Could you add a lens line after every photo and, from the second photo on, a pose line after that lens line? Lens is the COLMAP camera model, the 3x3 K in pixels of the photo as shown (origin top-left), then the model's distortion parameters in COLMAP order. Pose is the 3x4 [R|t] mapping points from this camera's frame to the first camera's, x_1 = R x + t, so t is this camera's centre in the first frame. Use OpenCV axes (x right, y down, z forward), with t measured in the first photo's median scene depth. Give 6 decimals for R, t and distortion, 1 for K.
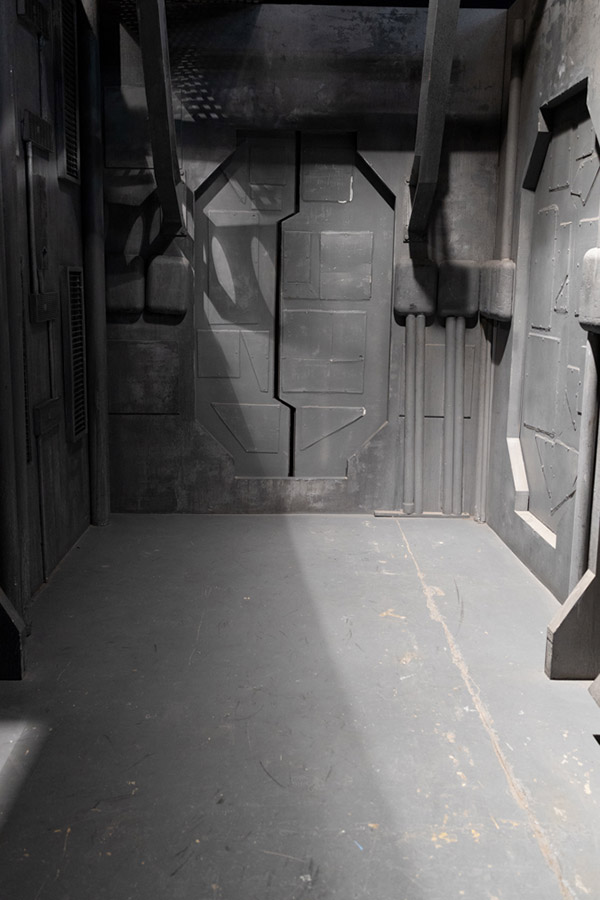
lens RADIAL K [[892.2, 0, 300.0], [0, 892.2, 450.0], [0, 0, 1]] dist [0.009802, 0.005405]
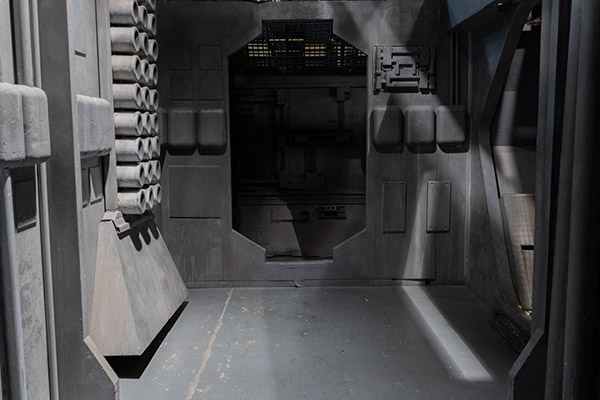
lens RADIAL K [[594.8, 0, 300.0], [0, 594.8, 200.0], [0, 0, 1]] dist [0.009802, 0.005405]
pose [[-0.999905, -0.005704, 0.012580, 0.001682], [-0.001750, 0.955727, 0.294248, -0.387719], [-0.013701, 0.294198, -0.955646, 2.178275]]
